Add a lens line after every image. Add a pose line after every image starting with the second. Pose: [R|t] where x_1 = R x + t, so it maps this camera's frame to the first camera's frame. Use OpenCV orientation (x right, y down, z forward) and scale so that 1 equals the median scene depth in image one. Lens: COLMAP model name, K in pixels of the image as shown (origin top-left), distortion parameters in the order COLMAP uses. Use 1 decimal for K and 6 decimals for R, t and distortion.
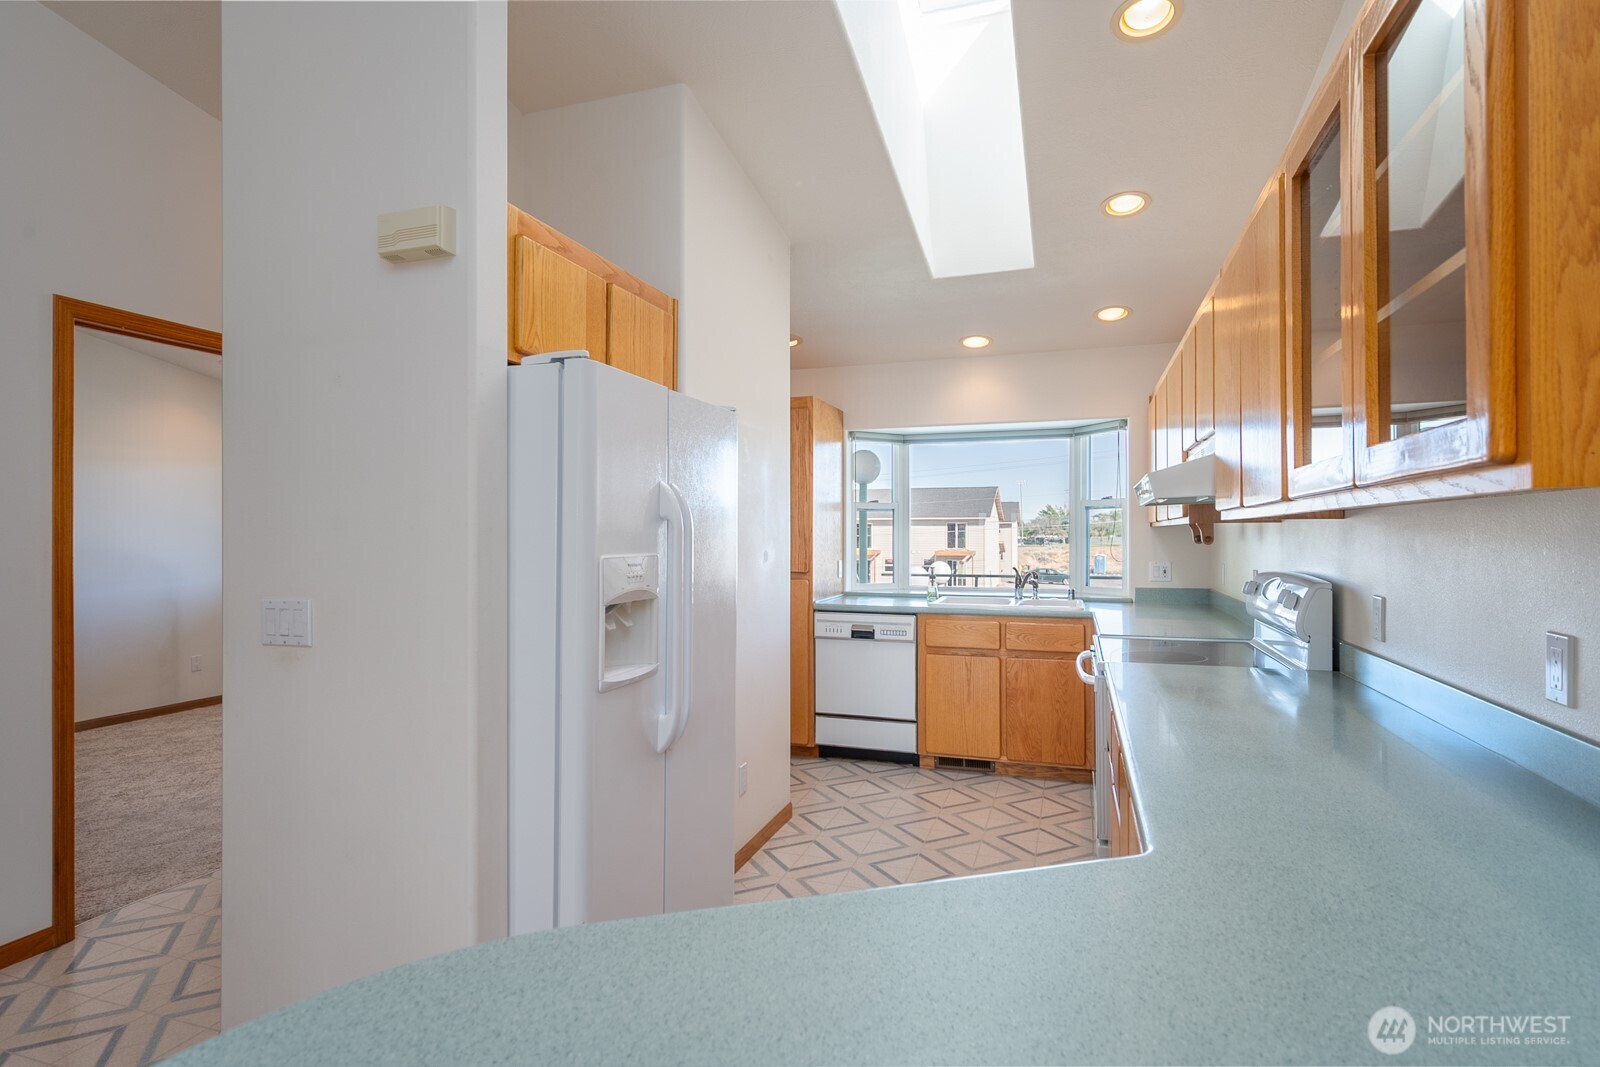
lens RADIAL K [[816.3, 0, 800.0], [0, 816.3, 533.5], [0, 0, 1]] dist [0.001867, 0.000260]
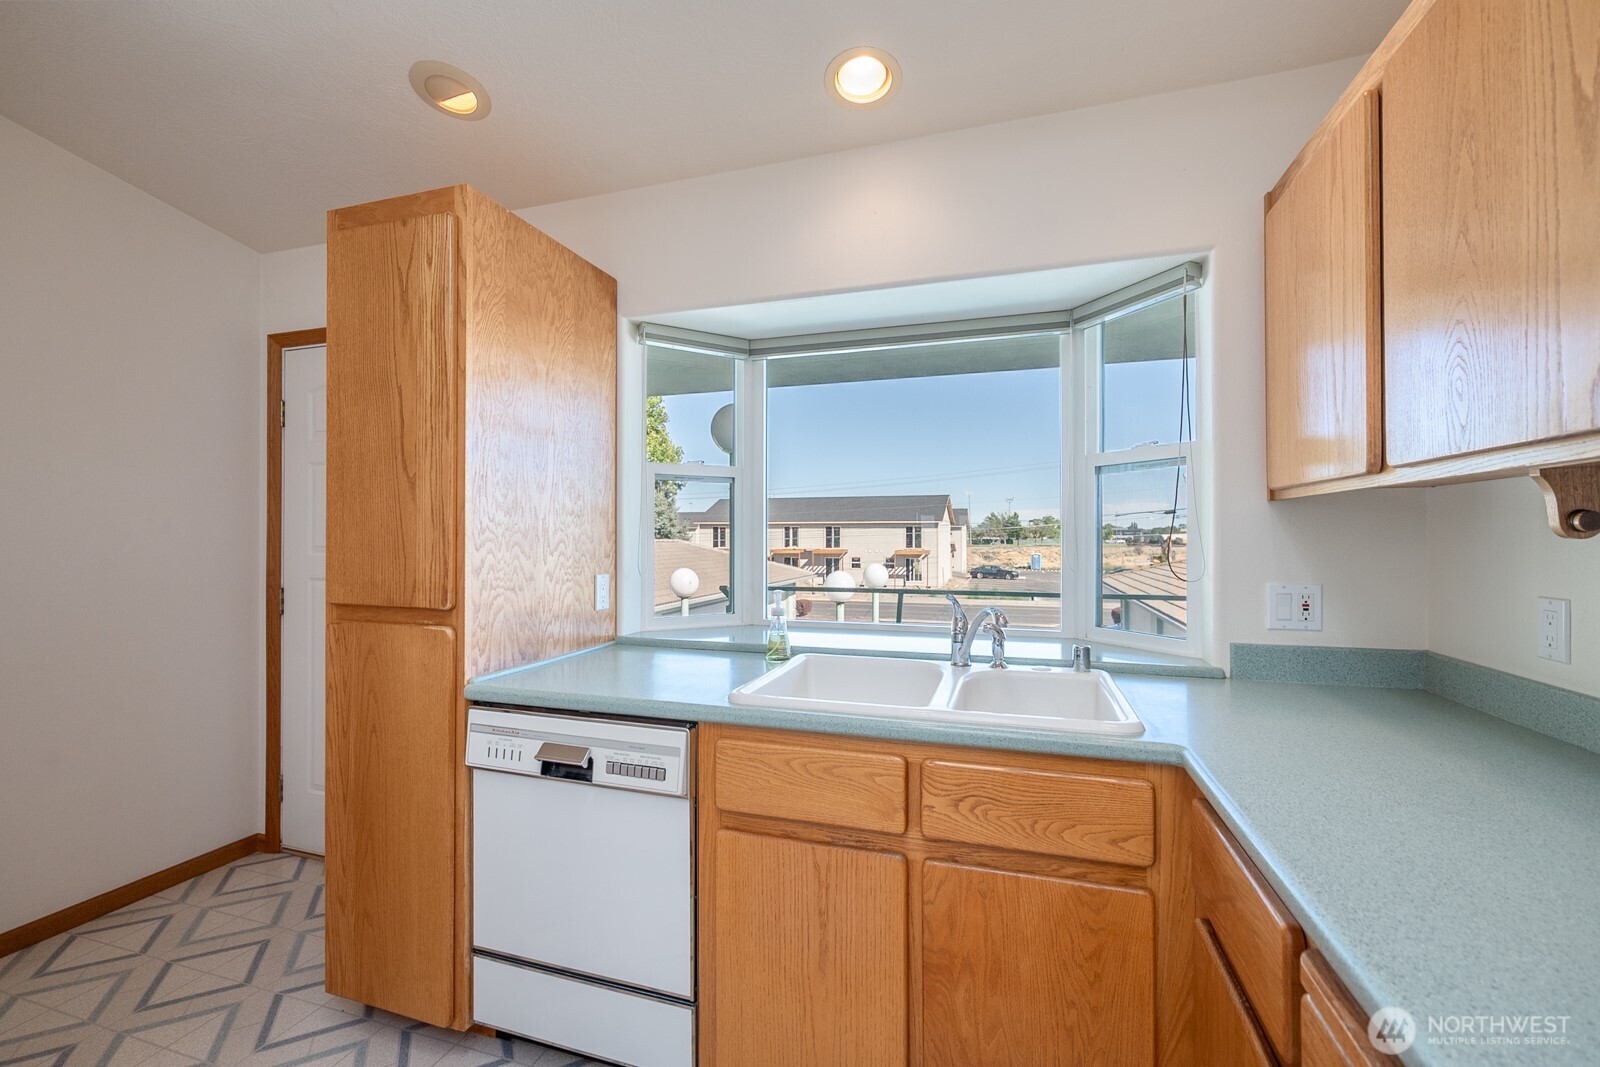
lens RADIAL K [[670.6, 0, 800.0], [0, 670.6, 533.5], [0, 0, 1]] dist [0.000957, -0.000010]
pose [[0.999856, 0.000994, 0.016954, 0.179717], [-0.000944, 0.999995, -0.002969, 0.010022], [-0.016957, 0.002952, 0.999852, 0.656833]]
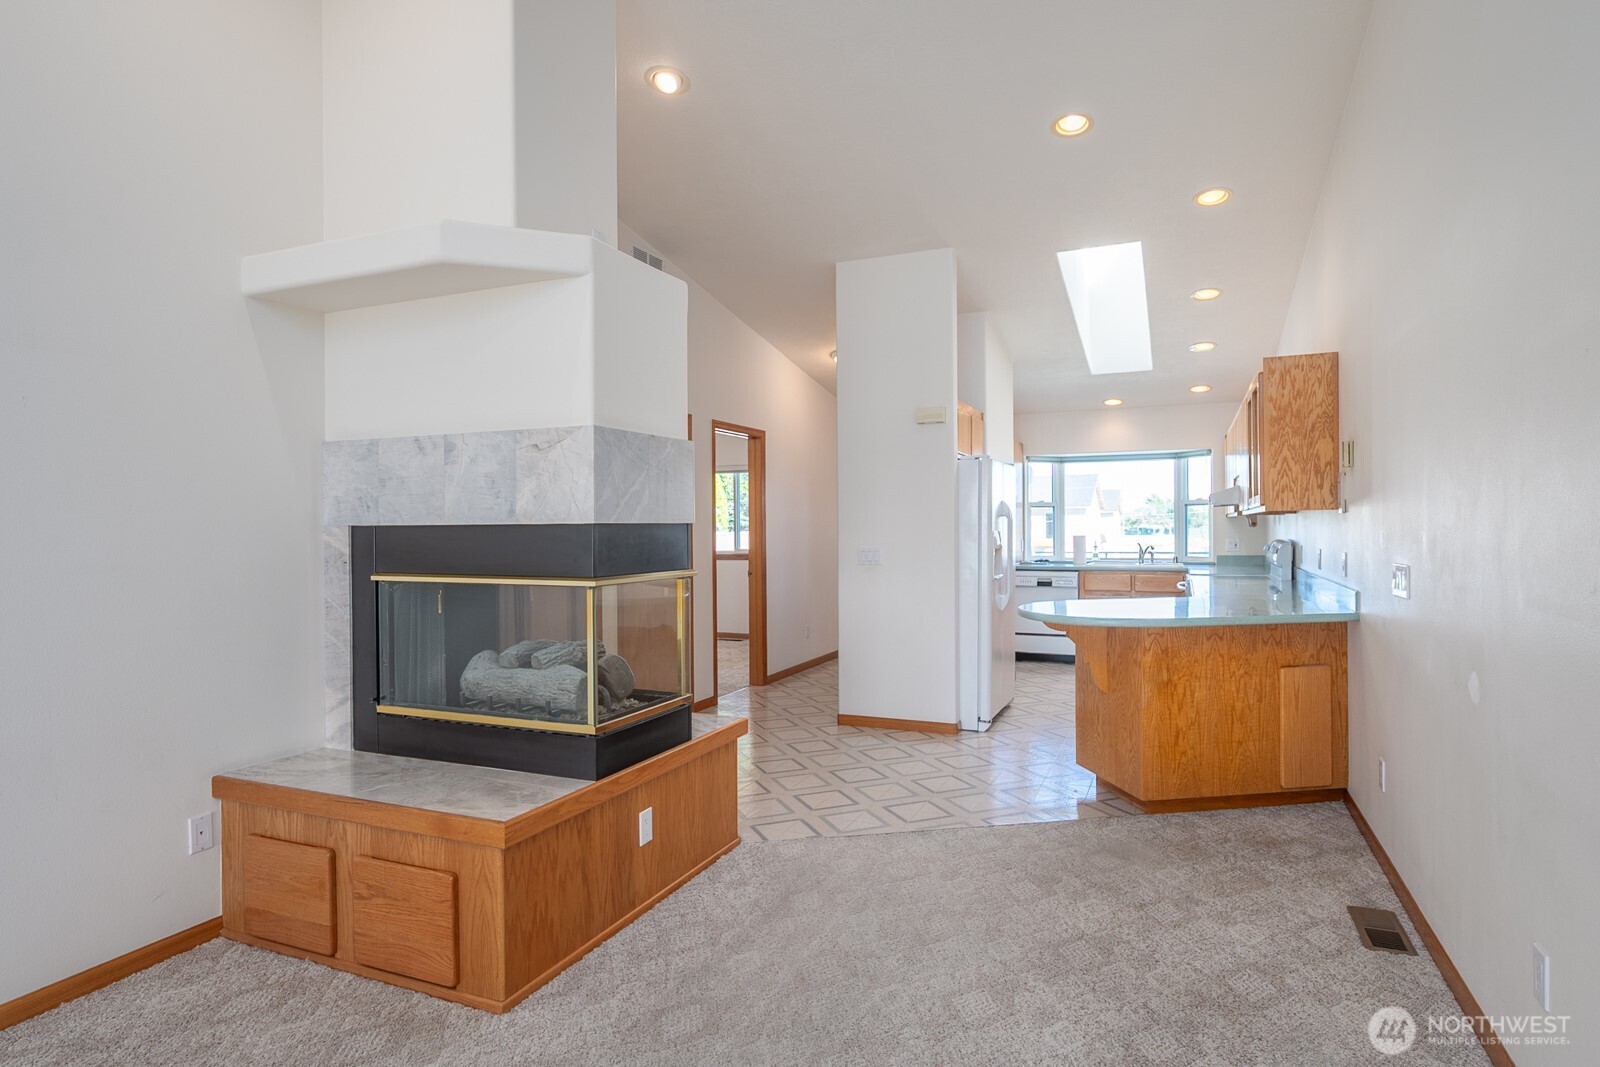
lens RADIAL K [[883.1, 0, 800.0], [0, 883.1, 533.5], [0, 0, 1]] dist [-0.002687, -0.000101]
pose [[0.996381, -0.006432, -0.084757, -0.256183], [0.007225, 0.999933, 0.009056, 0.002478], [0.084693, -0.009635, 0.996361, -0.792168]]
